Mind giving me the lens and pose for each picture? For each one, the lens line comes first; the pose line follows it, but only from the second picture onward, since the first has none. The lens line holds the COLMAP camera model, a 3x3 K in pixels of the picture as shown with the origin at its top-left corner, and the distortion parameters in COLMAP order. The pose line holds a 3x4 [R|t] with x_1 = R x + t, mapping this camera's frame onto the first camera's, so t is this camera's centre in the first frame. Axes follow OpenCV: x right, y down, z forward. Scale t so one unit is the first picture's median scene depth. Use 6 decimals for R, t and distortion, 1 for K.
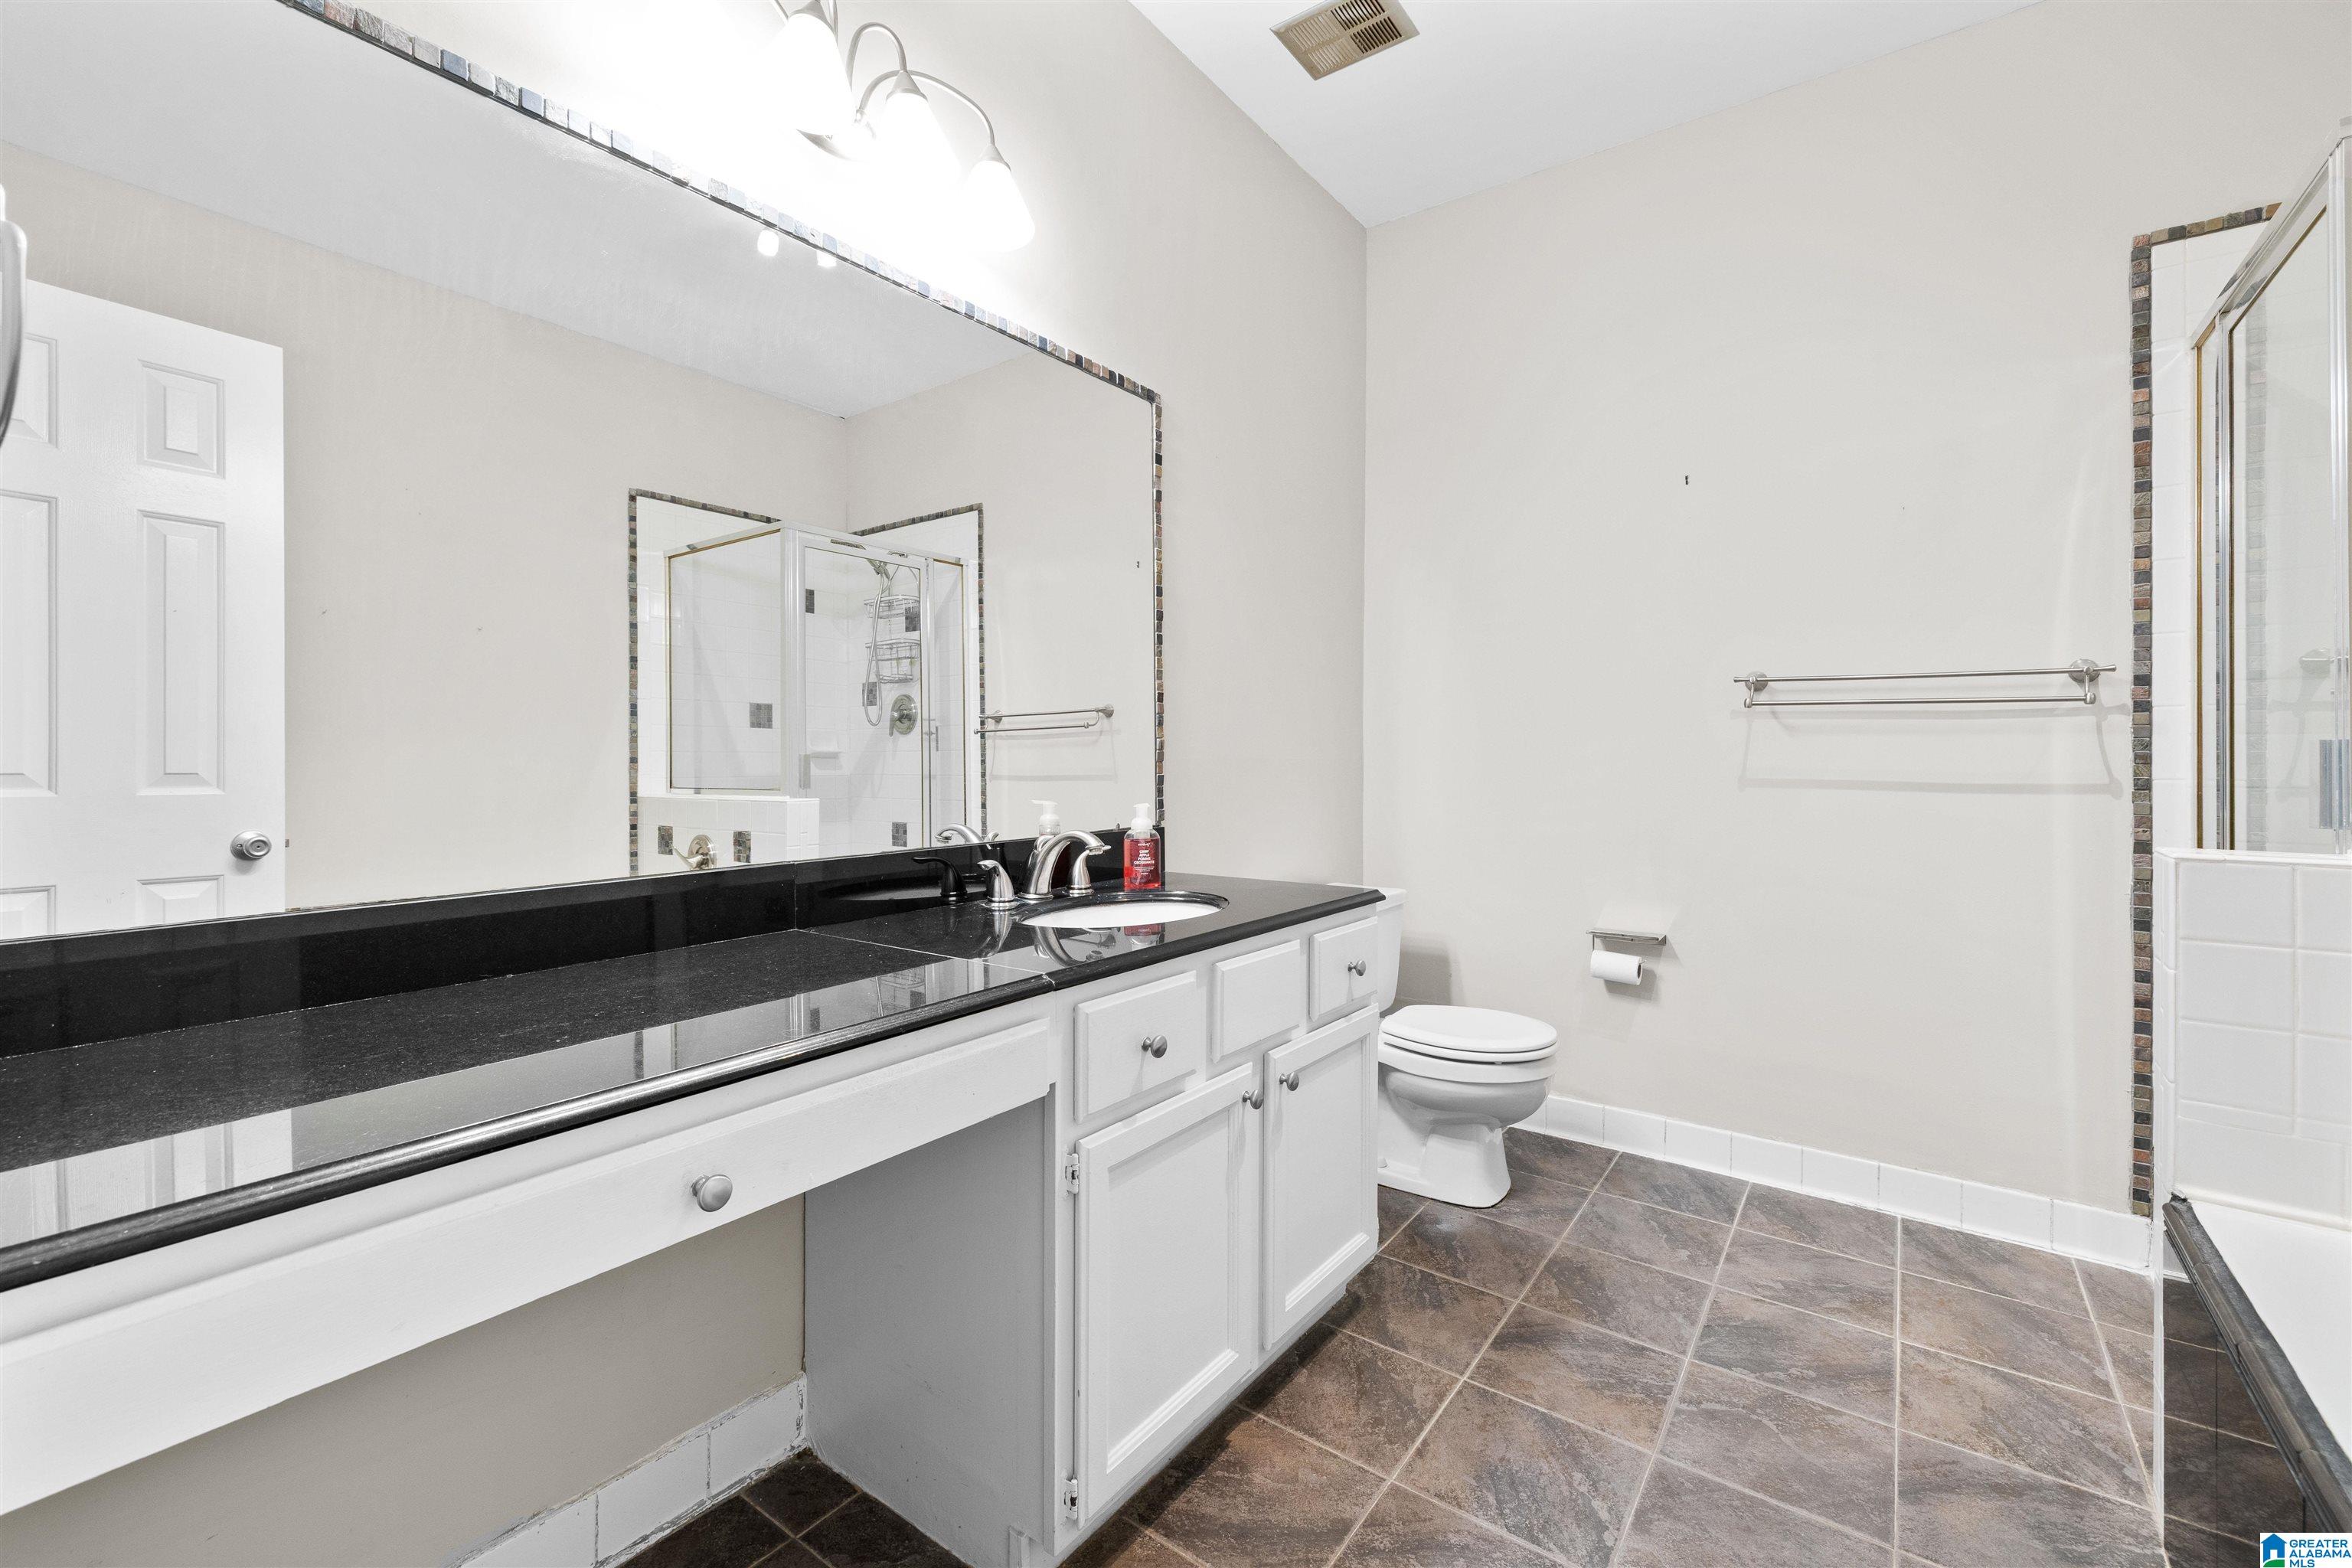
lens RADIAL K [[992.2, 0, 1140.2], [0, 992.2, 760.4], [0, 0, 1]] dist [-0.002413, -0.000446]
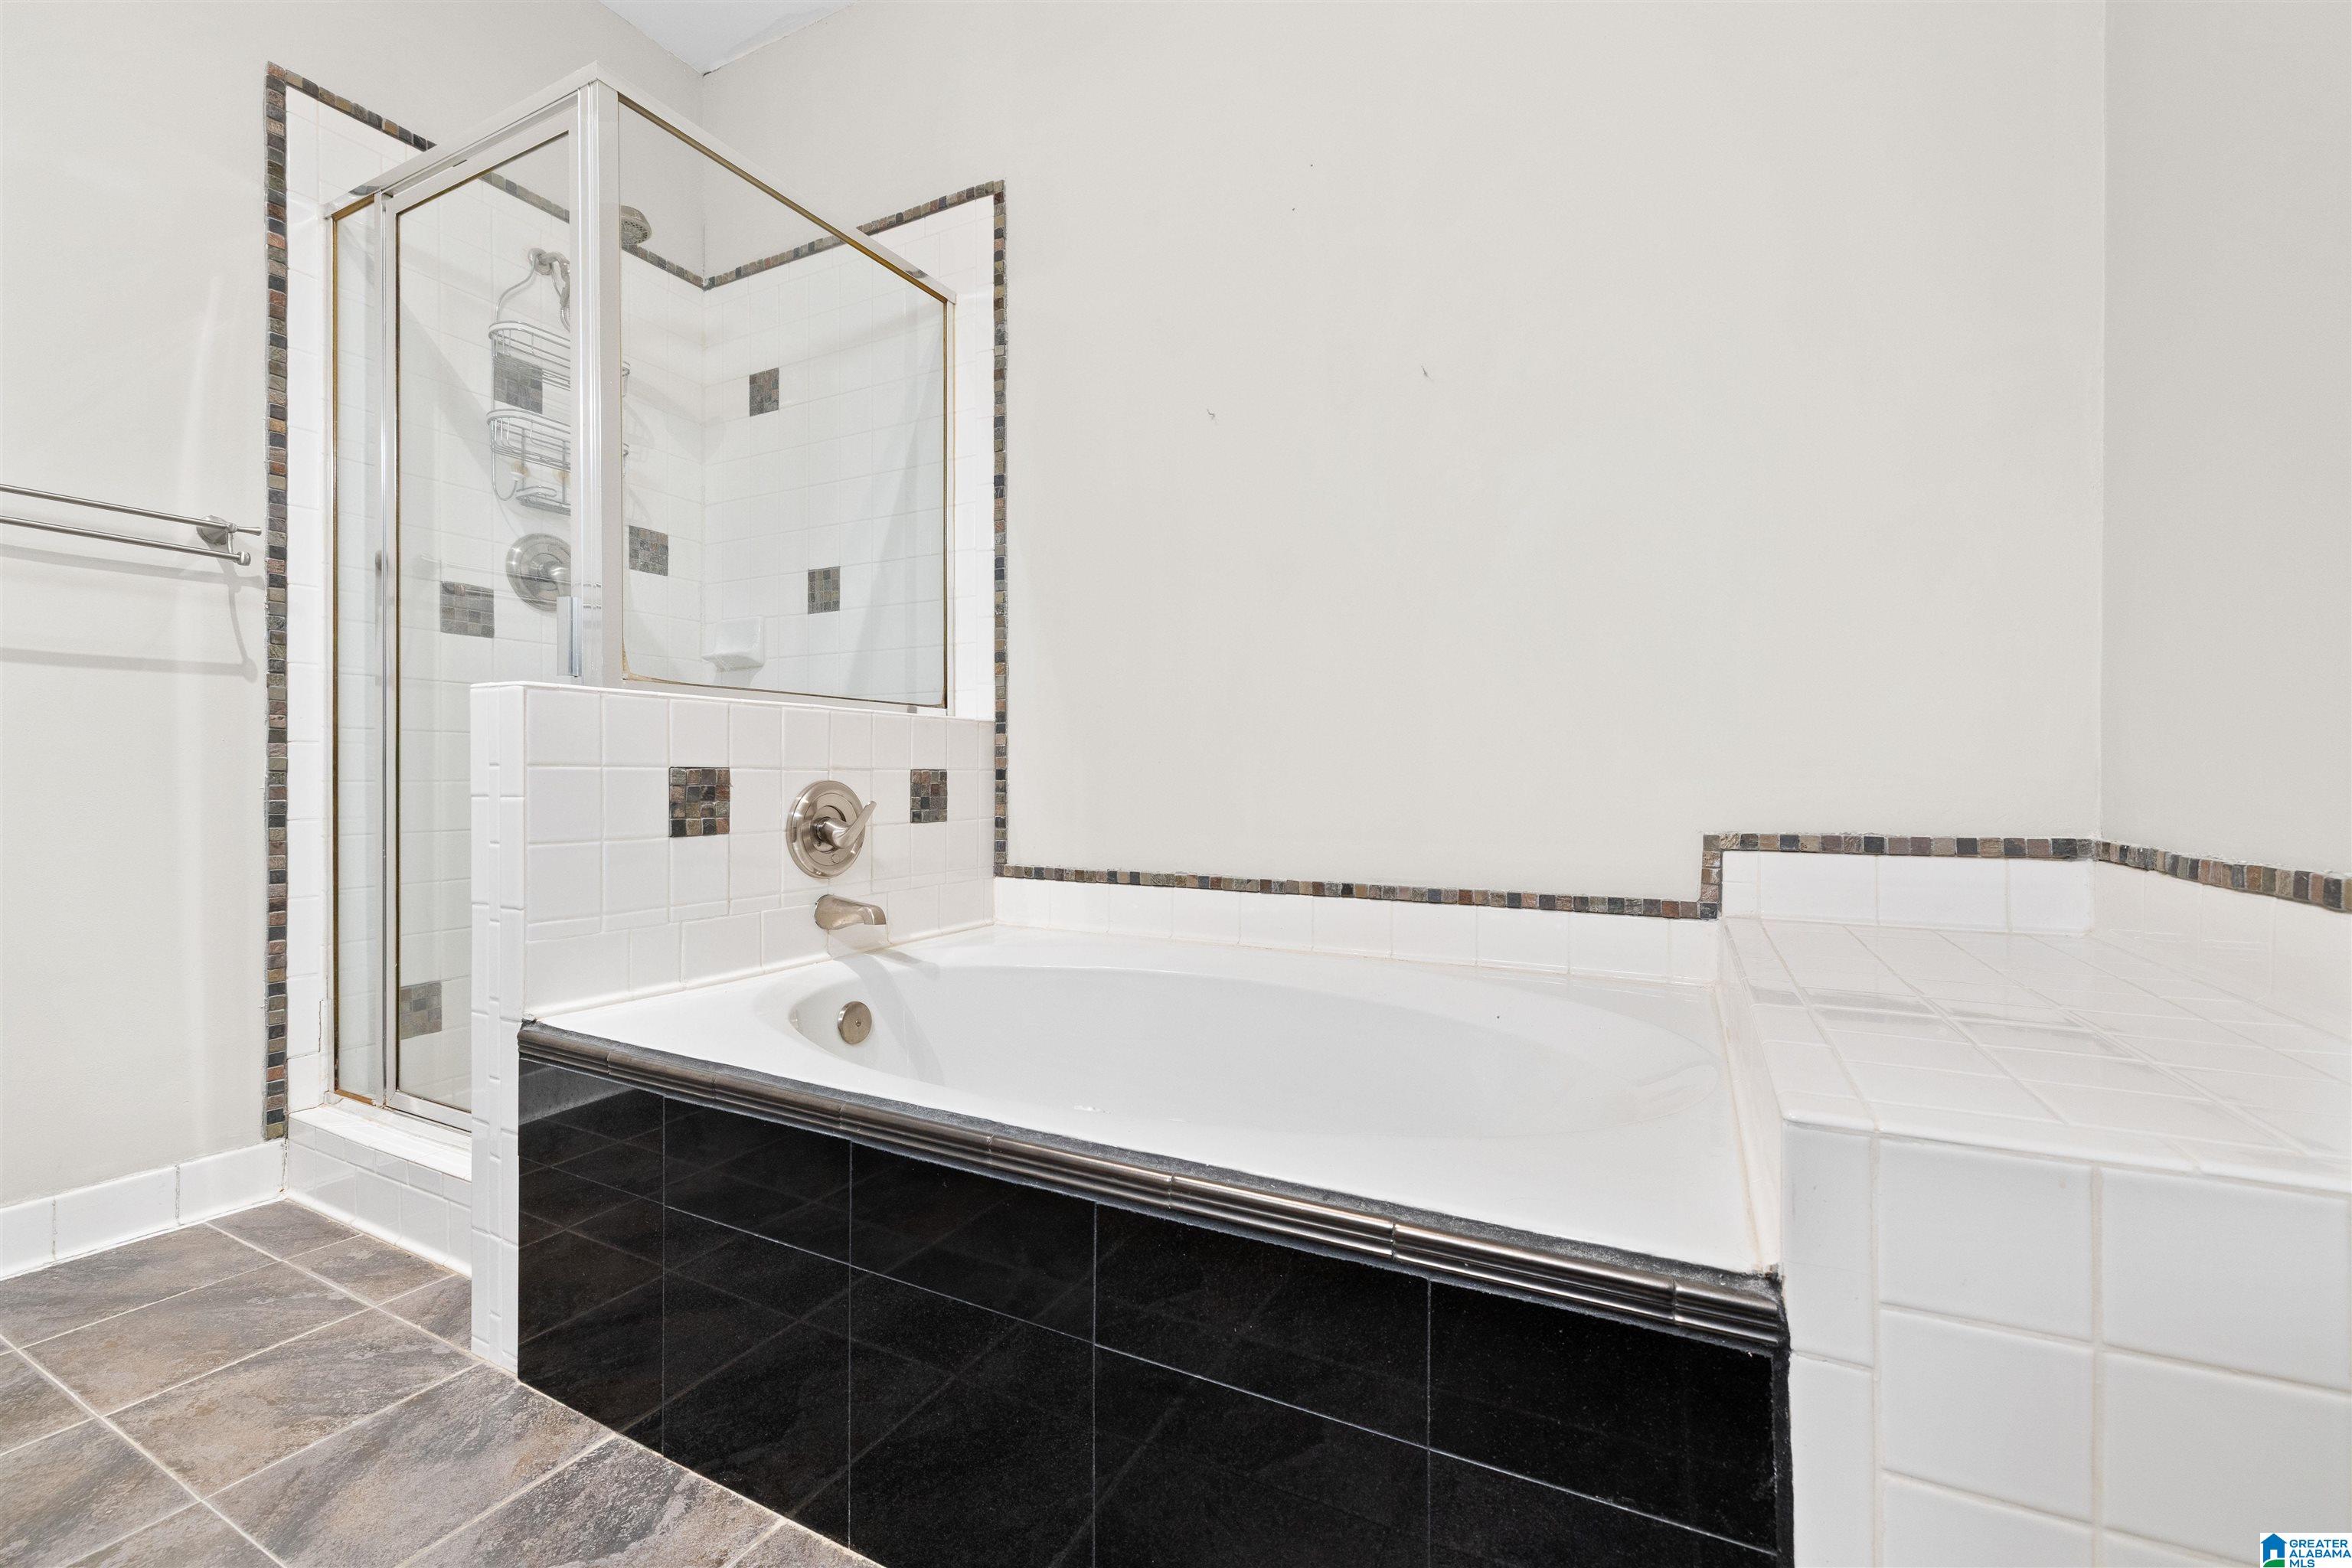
lens RADIAL K [[992.2, 0, 1178.6], [0, 992.2, 776.2], [0, 0, 1]] dist [-0.002413, -0.000446]
pose [[-0.178077, -0.007729, 0.983986, -0.040072], [0.001651, 0.999965, 0.008153, 0.120977], [-0.984015, 0.003076, -0.178058, 0.345395]]
